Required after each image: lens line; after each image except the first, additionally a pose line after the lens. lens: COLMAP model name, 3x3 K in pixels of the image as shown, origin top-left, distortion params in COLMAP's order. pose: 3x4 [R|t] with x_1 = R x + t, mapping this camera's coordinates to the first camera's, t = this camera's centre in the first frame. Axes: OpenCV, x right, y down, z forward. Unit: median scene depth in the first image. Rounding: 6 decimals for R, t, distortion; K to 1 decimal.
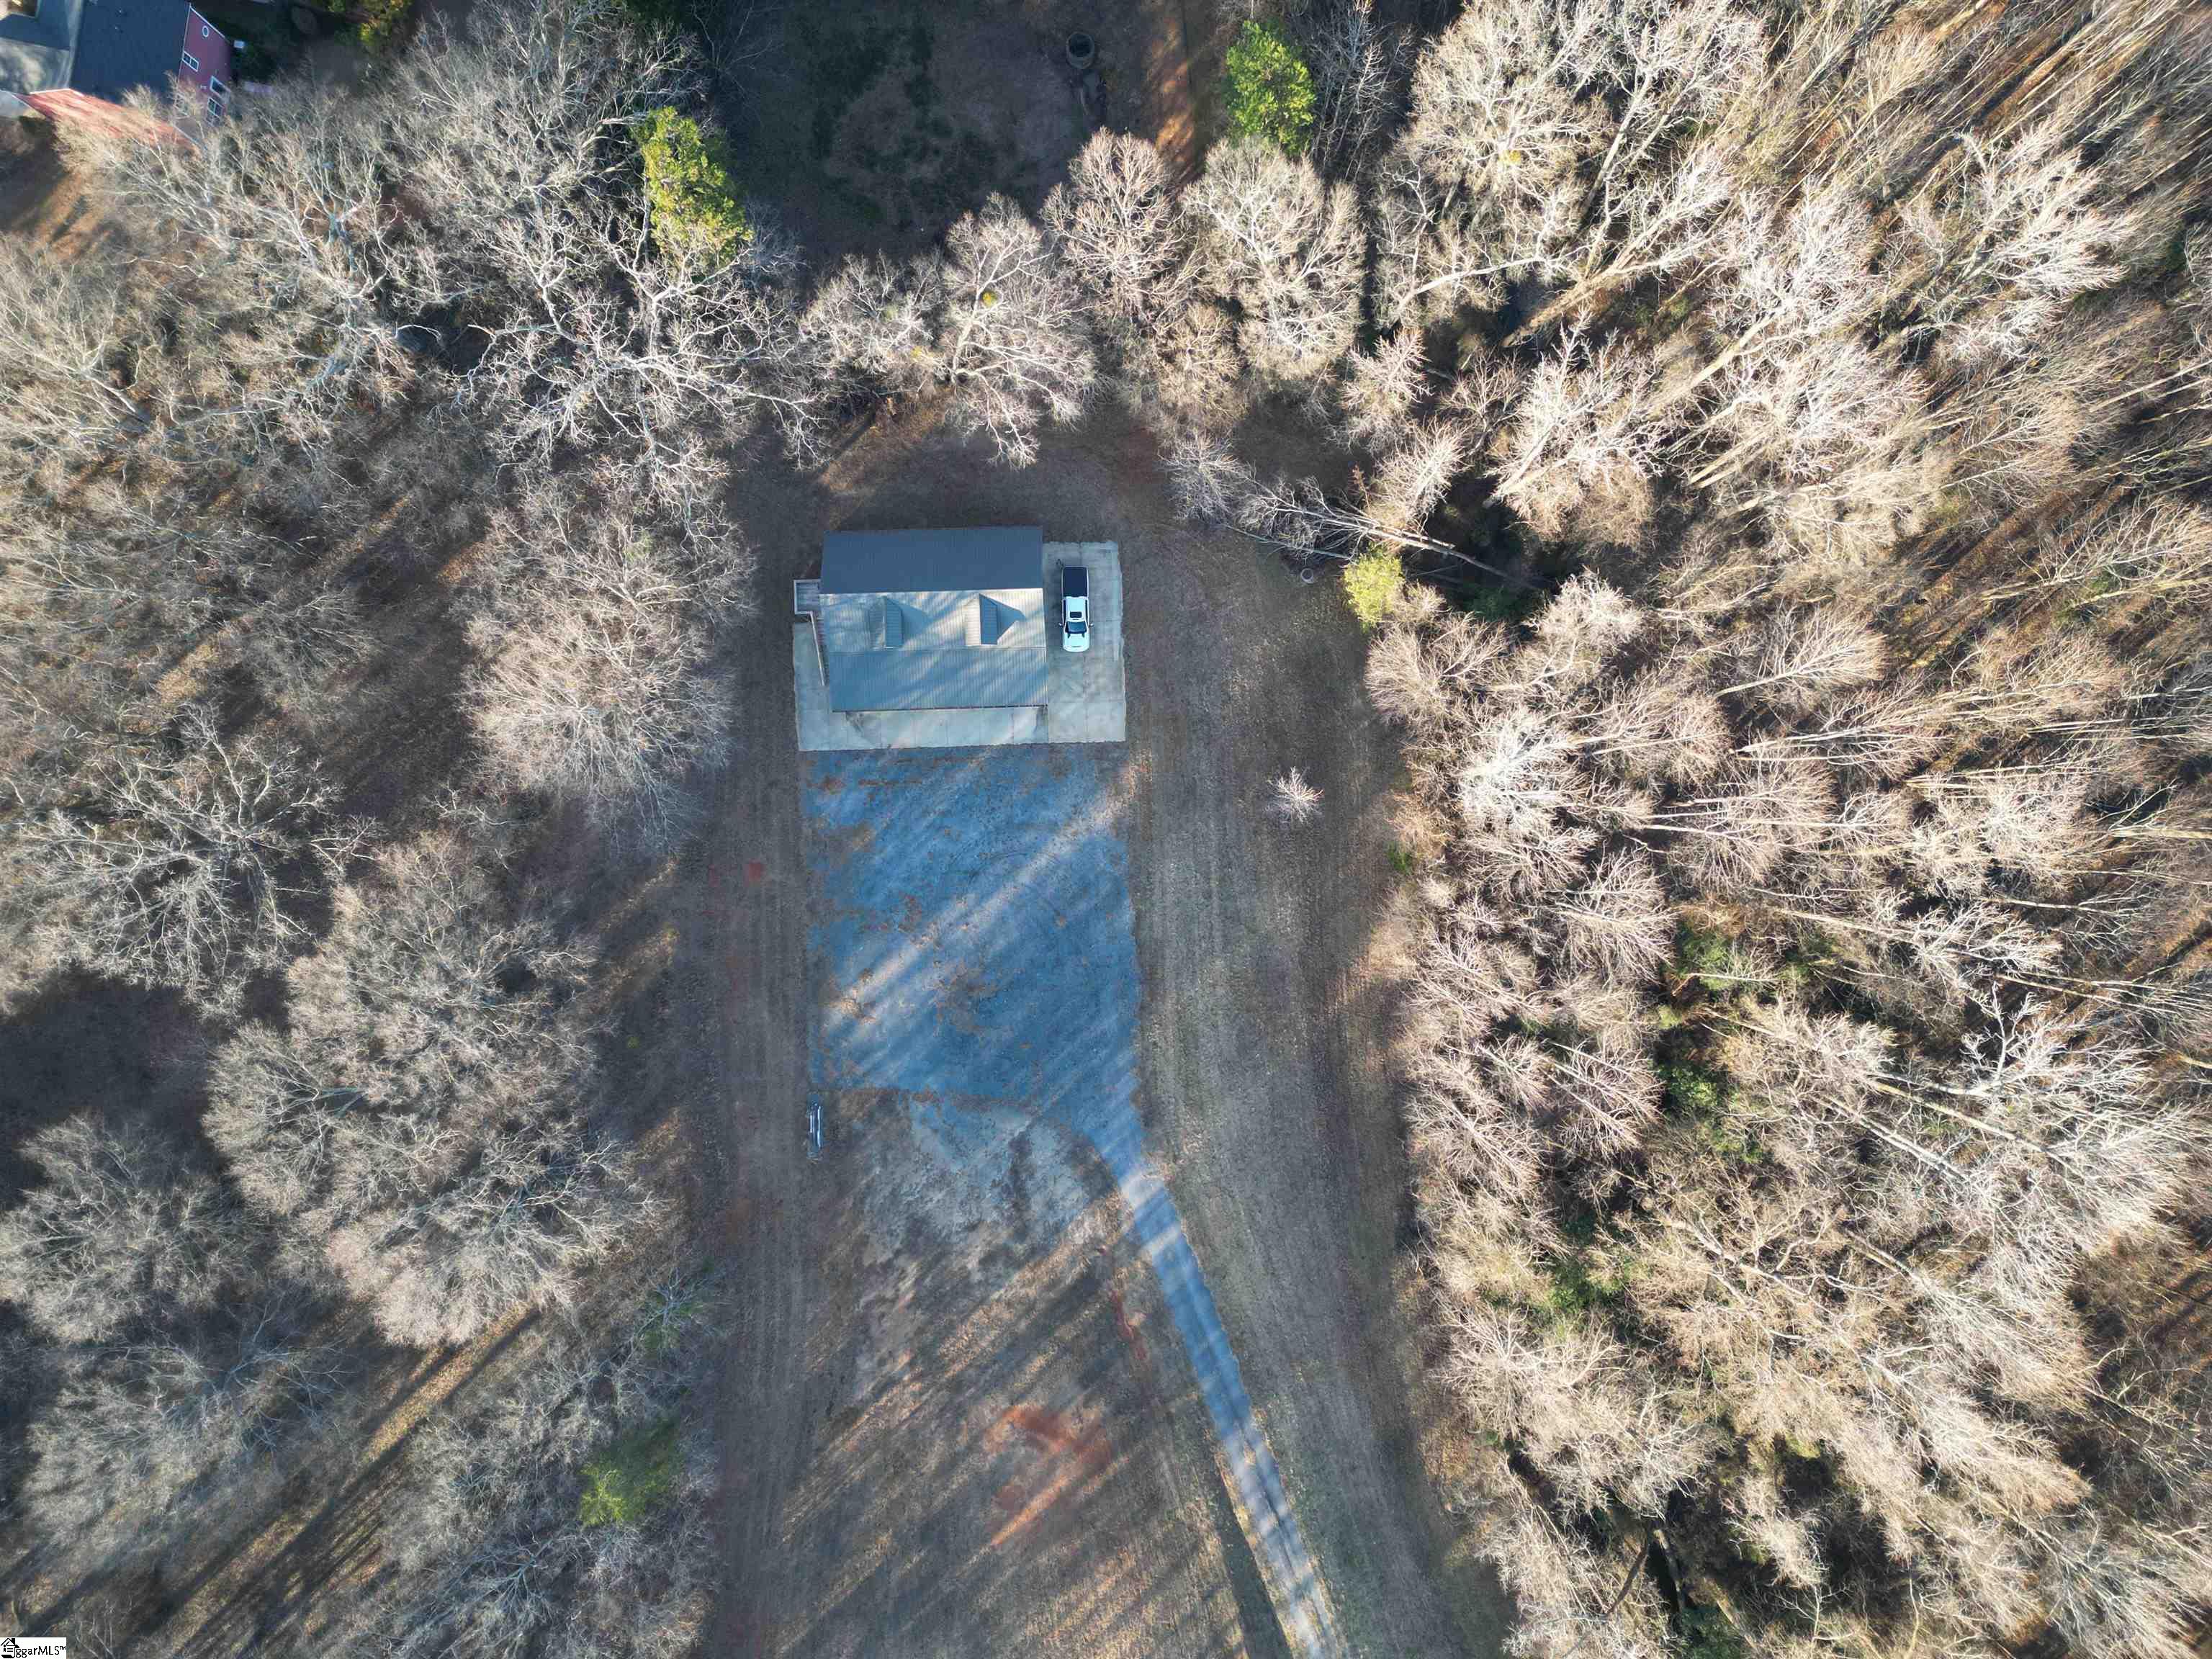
lens RADIAL K [[1457.7, 0, 1106.0], [0, 1457.7, 829.5], [0, 0, 1]] dist [-0.002952, -0.004934]
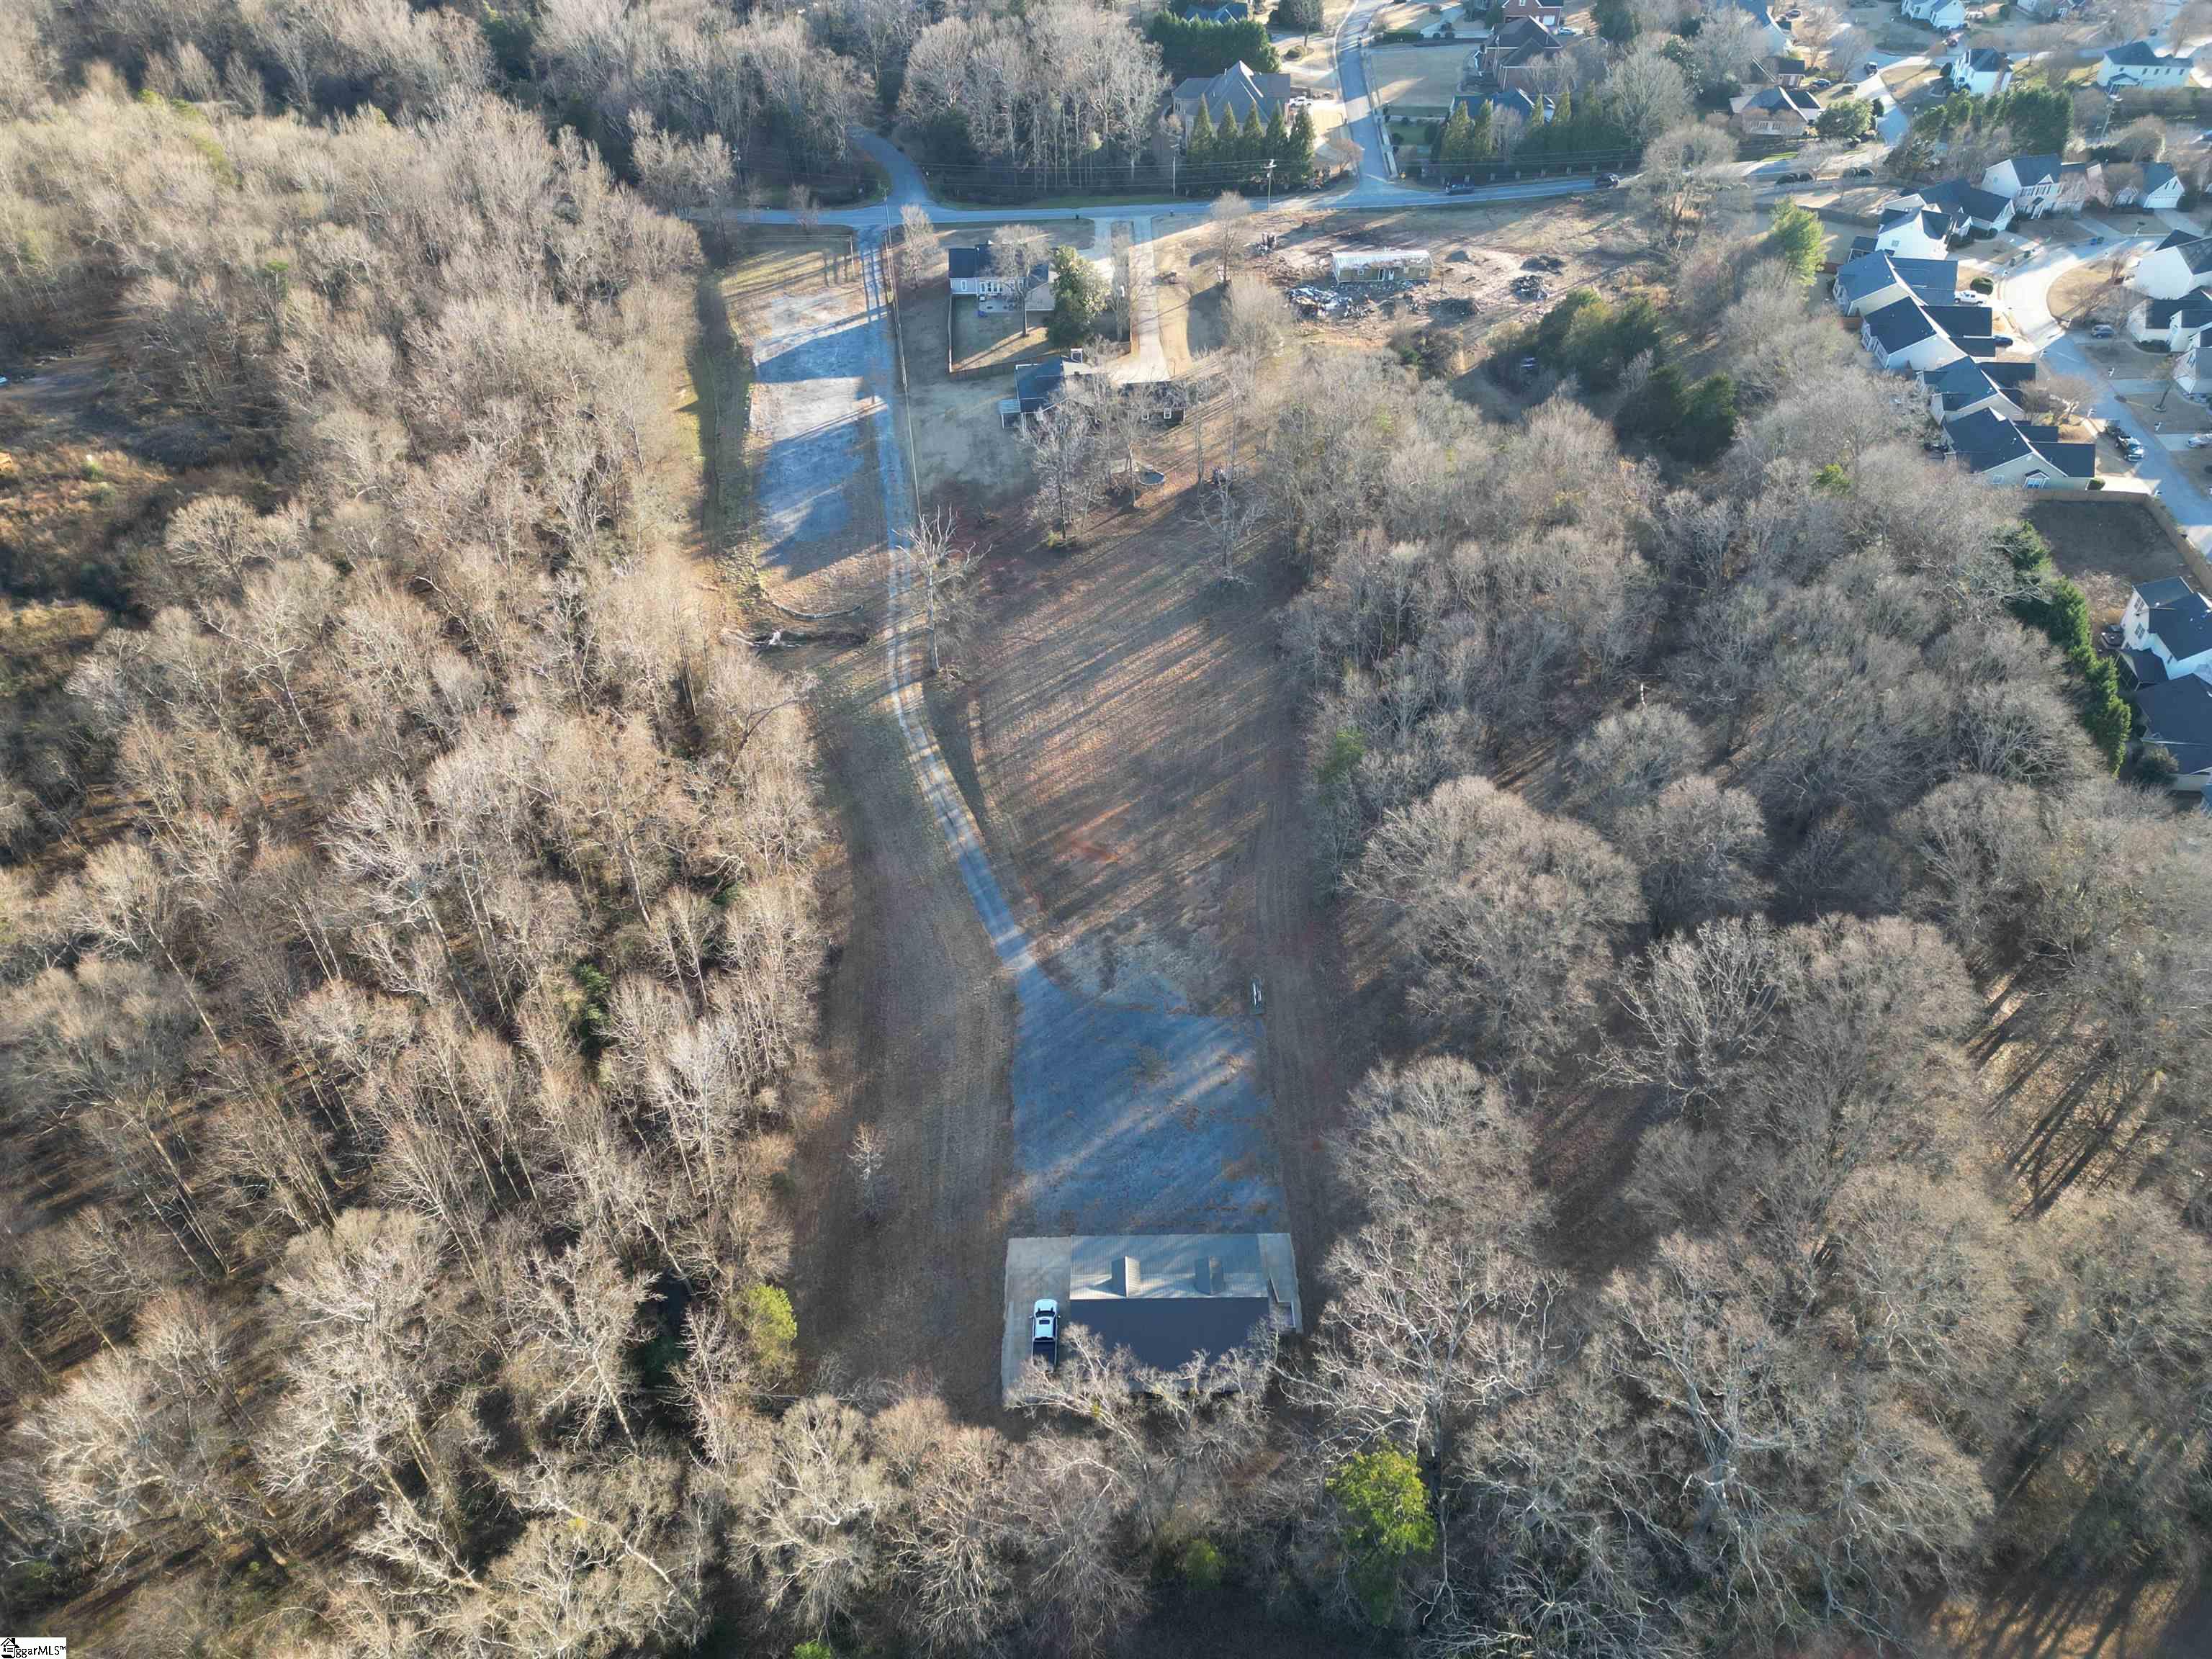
lens RADIAL K [[1457.7, 0, 1106.0], [0, 1457.7, 829.5], [0, 0, 1]] dist [-0.002952, -0.004934]
pose [[-0.999489, 0.005488, 0.031499, -0.102239], [0.020405, -0.648995, 0.760519, -0.729626], [0.024616, 0.760773, 0.648551, 0.001163]]
